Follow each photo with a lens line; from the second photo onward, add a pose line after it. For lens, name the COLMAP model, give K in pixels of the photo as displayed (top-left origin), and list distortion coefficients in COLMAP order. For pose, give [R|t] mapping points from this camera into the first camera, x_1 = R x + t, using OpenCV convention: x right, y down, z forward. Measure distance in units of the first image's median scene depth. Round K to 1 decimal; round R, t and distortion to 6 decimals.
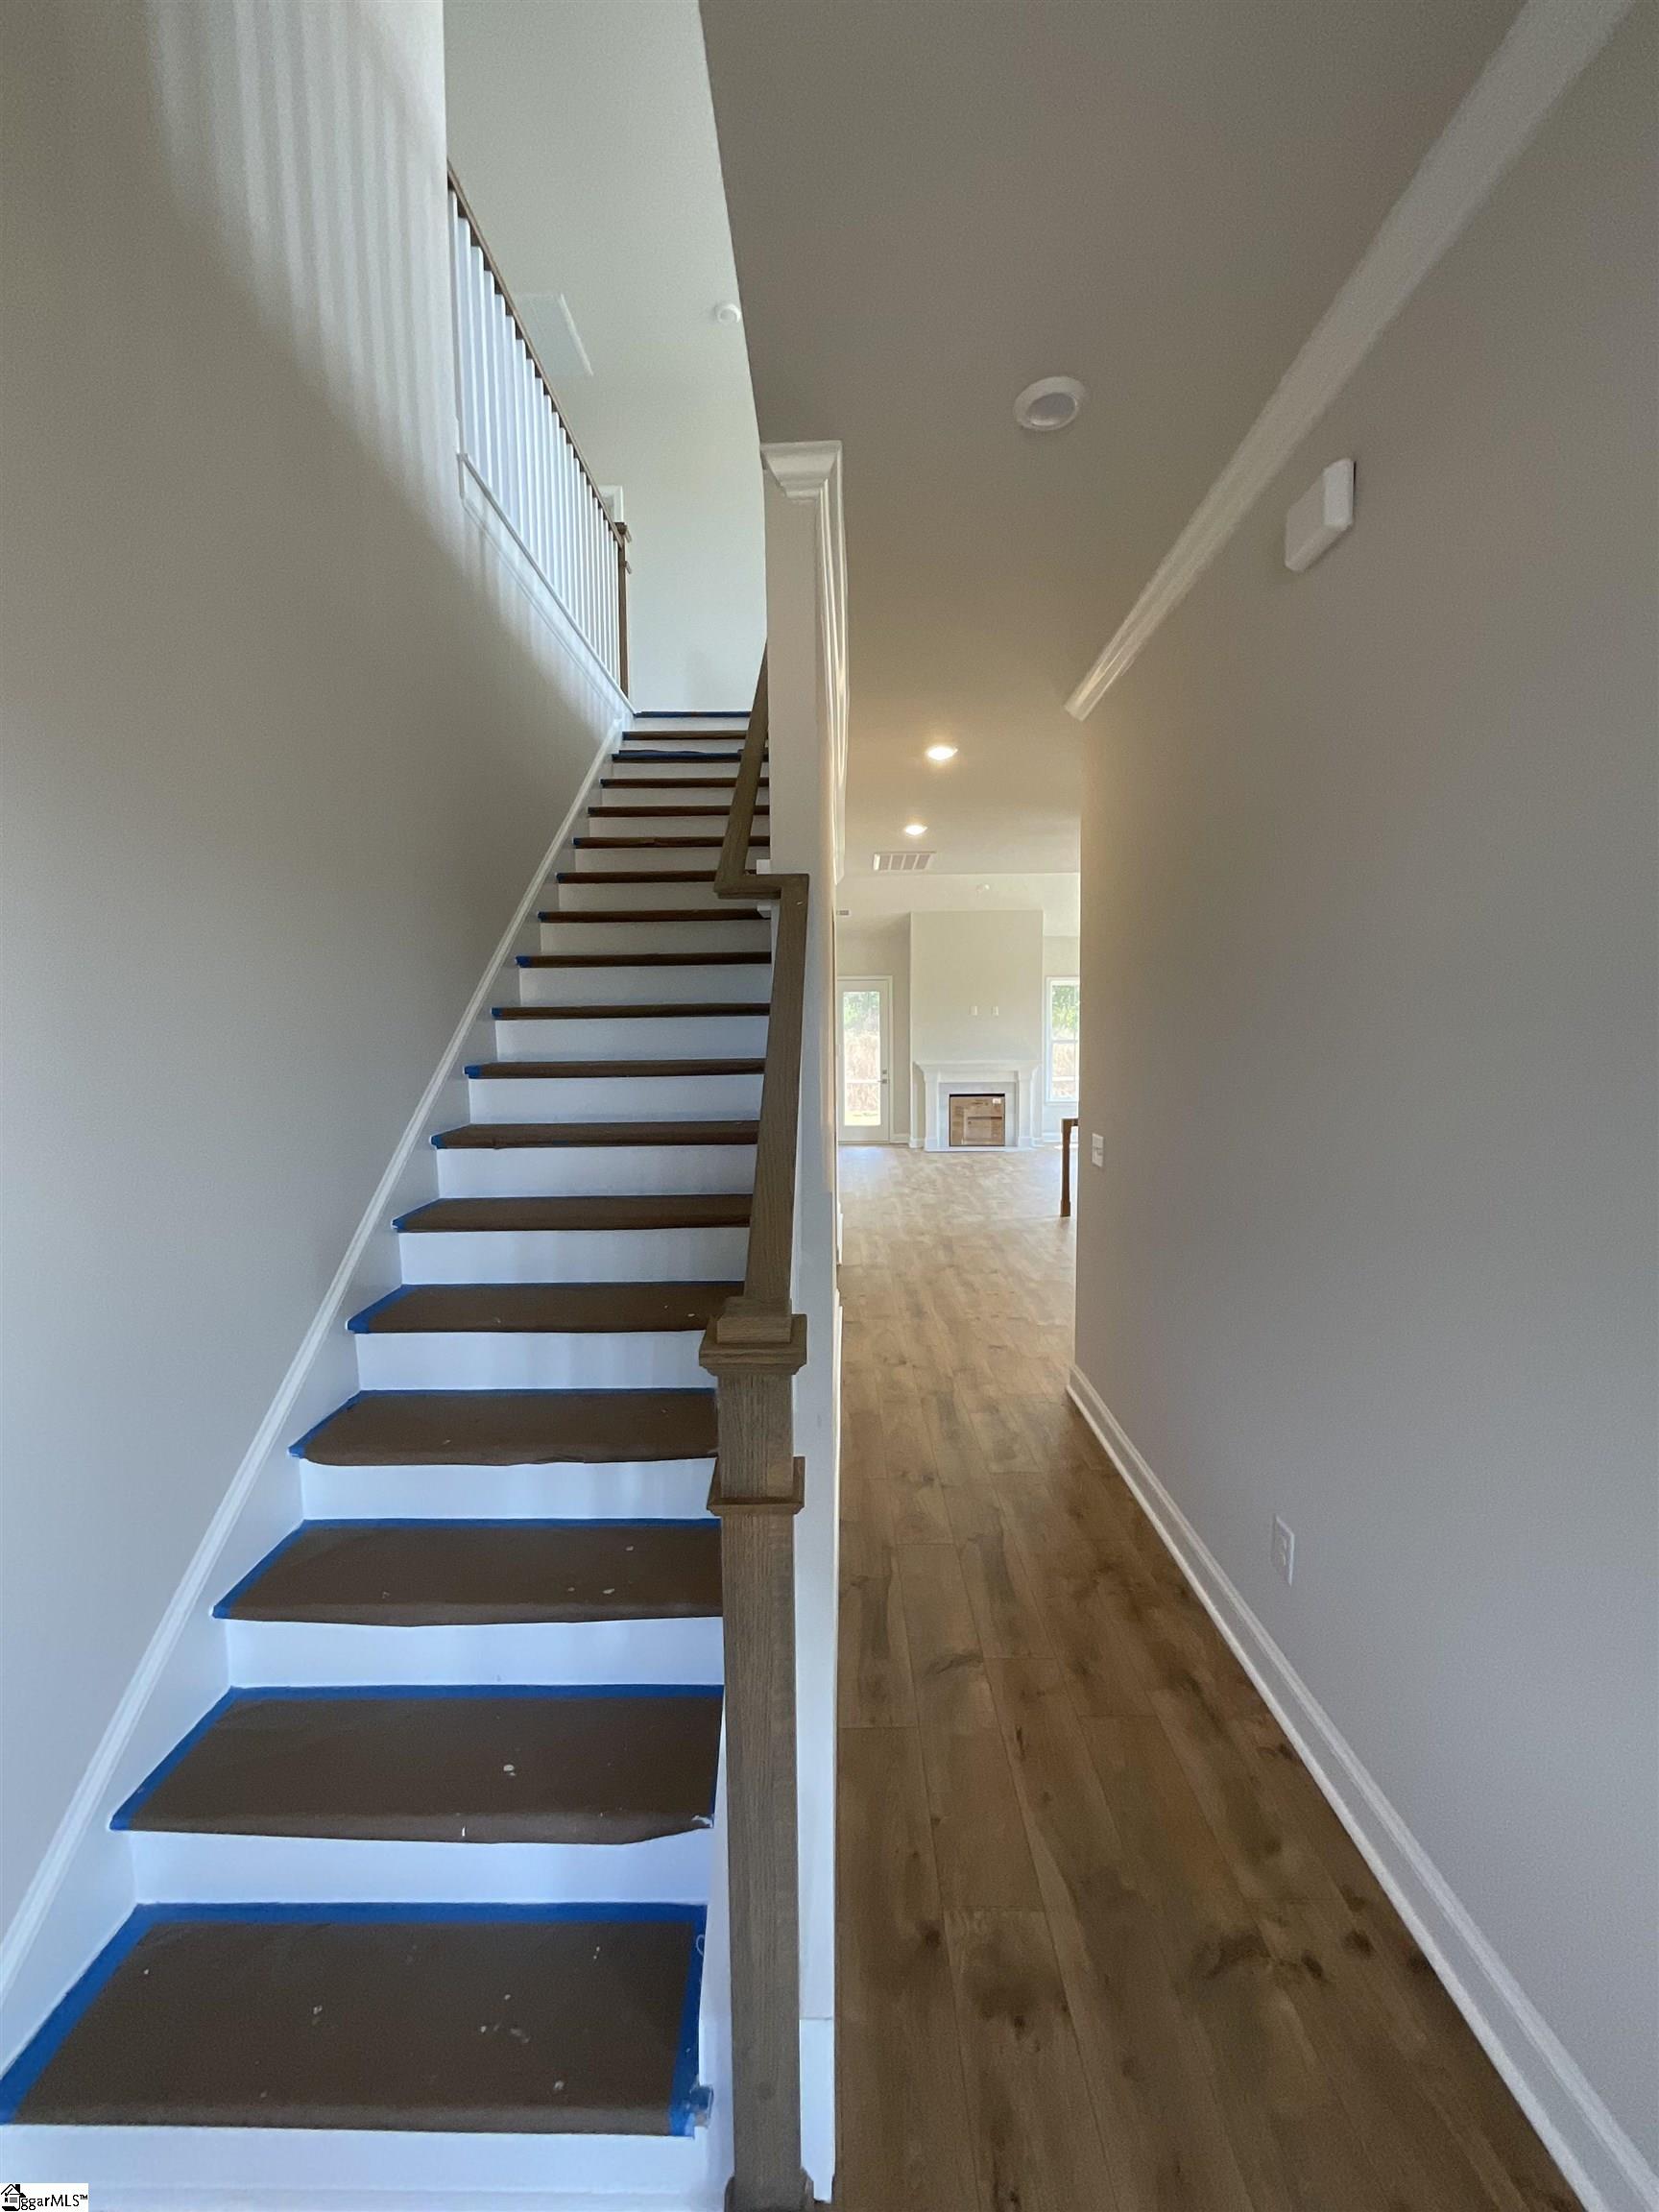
lens RADIAL K [[894.2, 0, 827.4], [0, 894.2, 1092.3], [0, 0, 1]] dist [-0.001136, 0.000505]
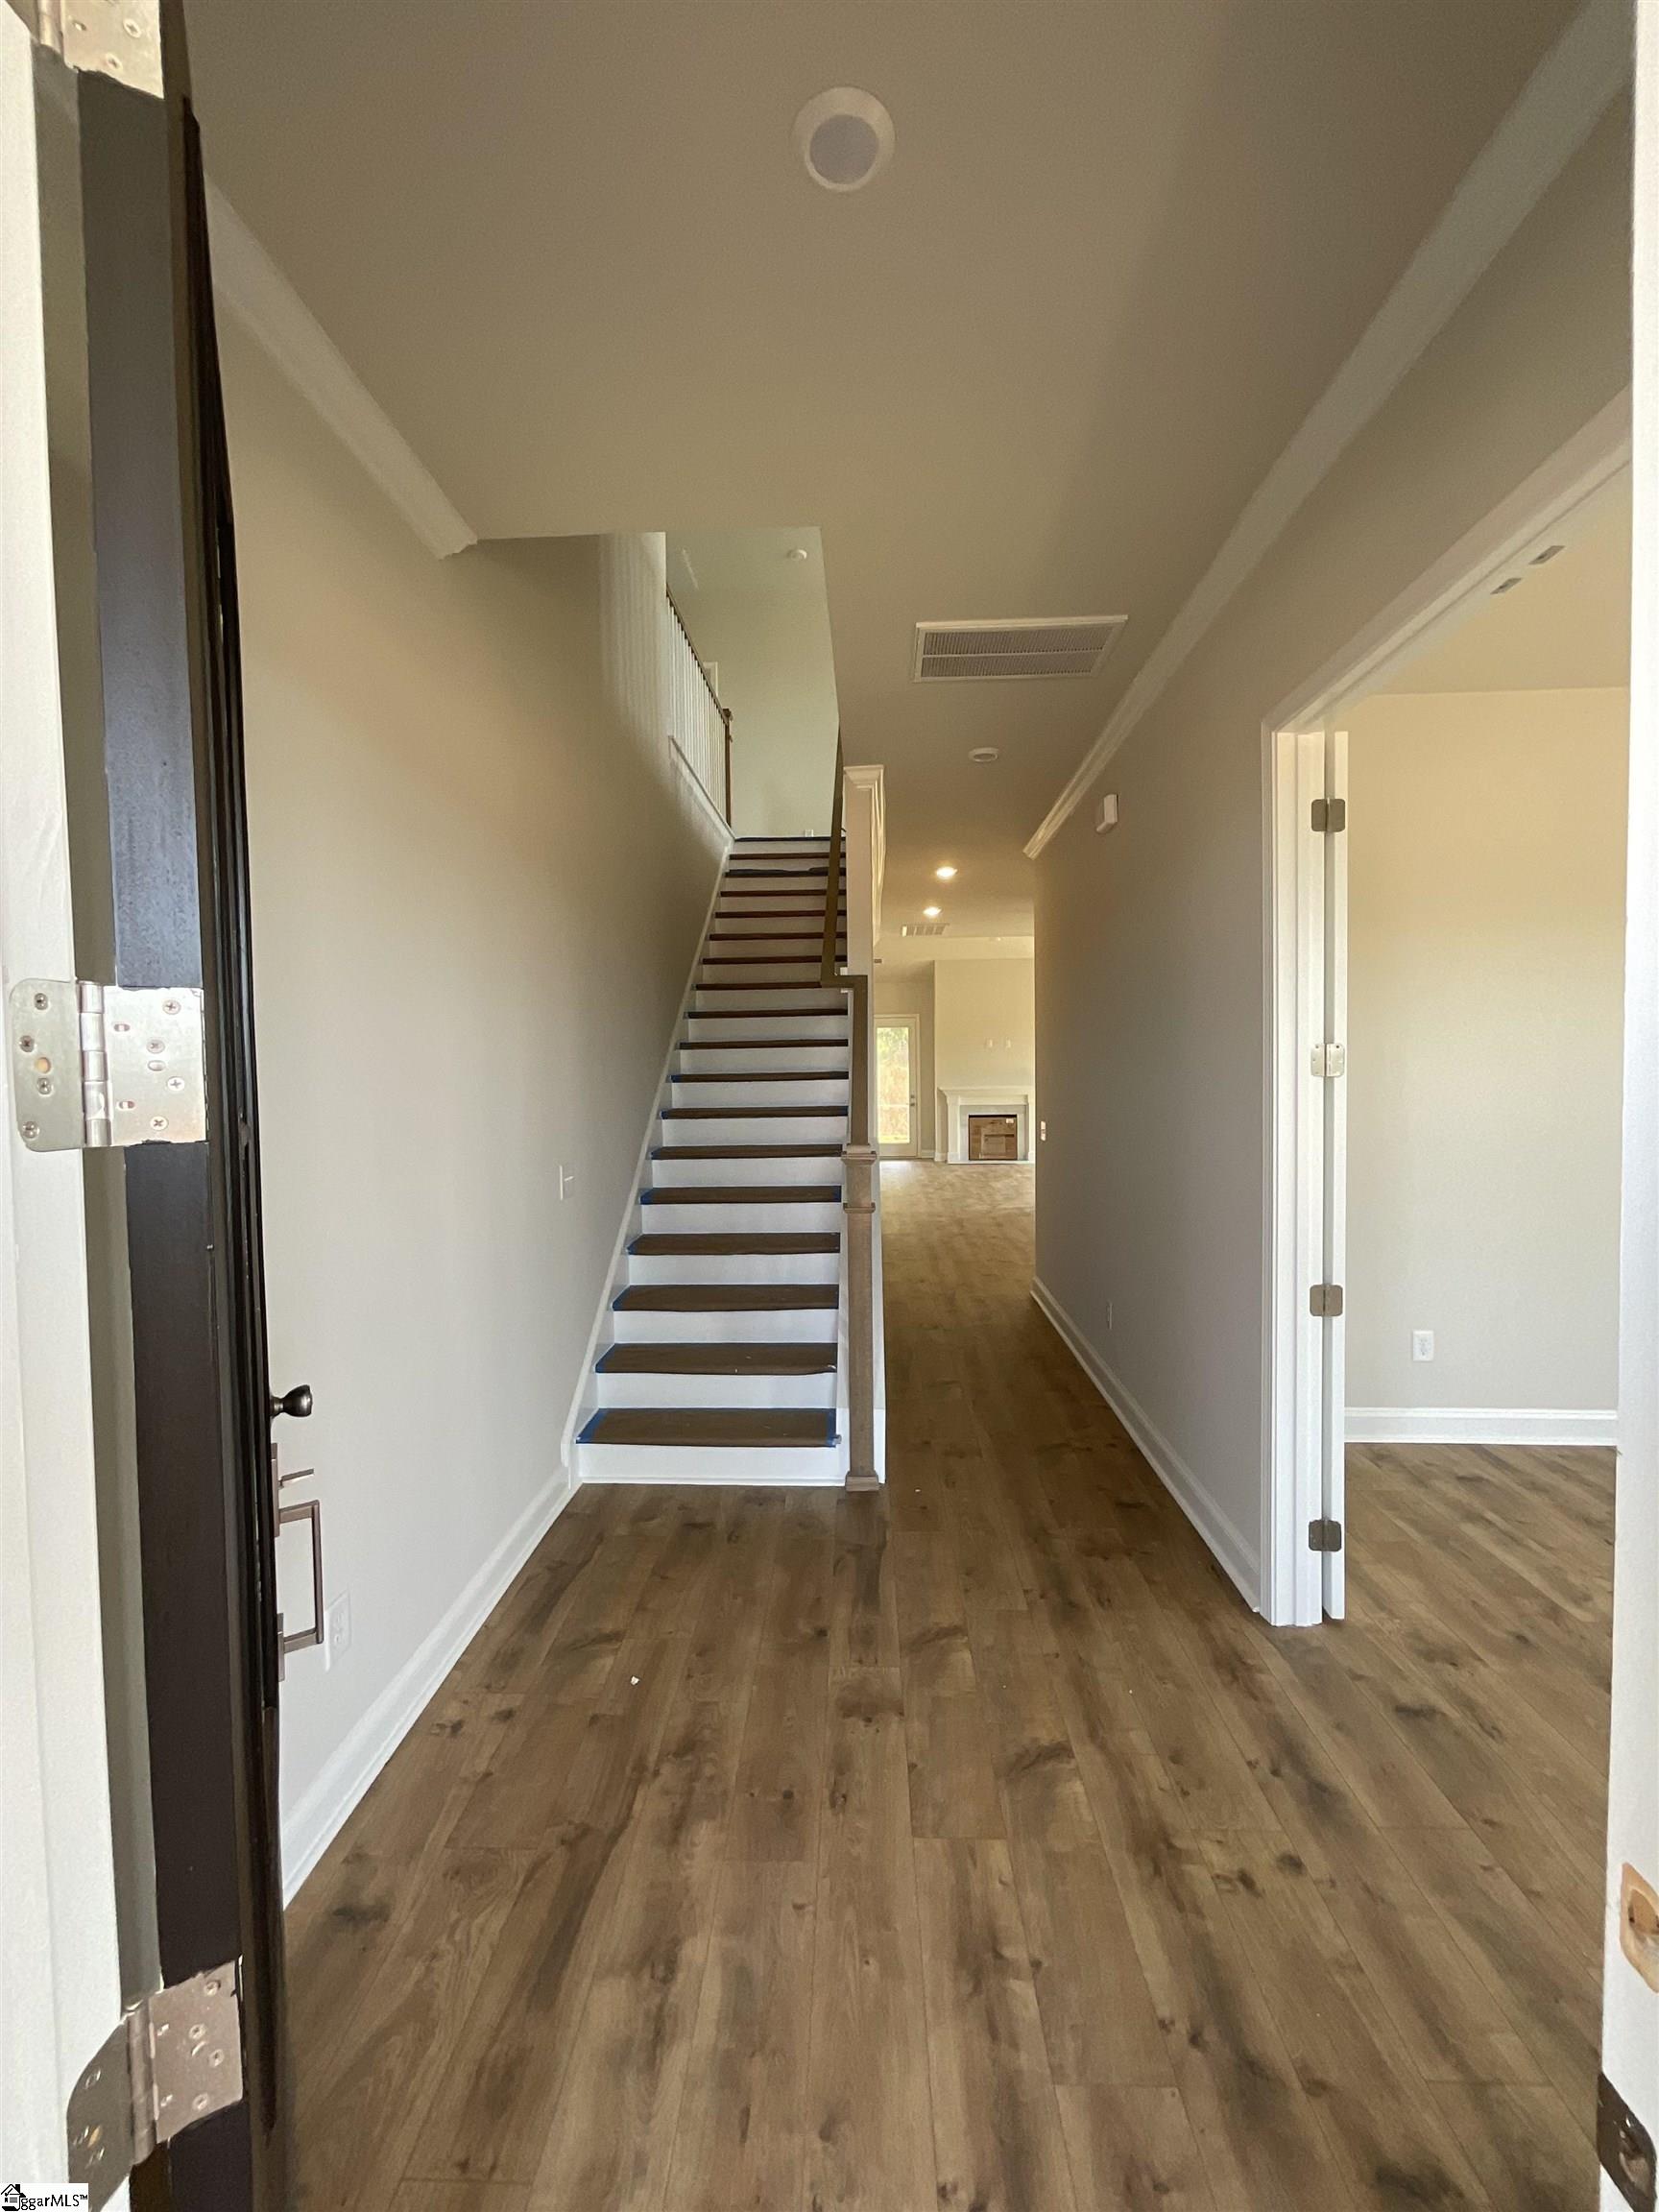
lens RADIAL K [[893.1, 0, 827.5], [0, 893.1, 1093.2], [0, 0, 1]] dist [0.002154, -0.001385]
pose [[0.999404, -0.001635, -0.034472, -0.018137], [0.000380, 0.999337, -0.036402, 0.039761], [0.034509, 0.036367, 0.998742, -0.422938]]
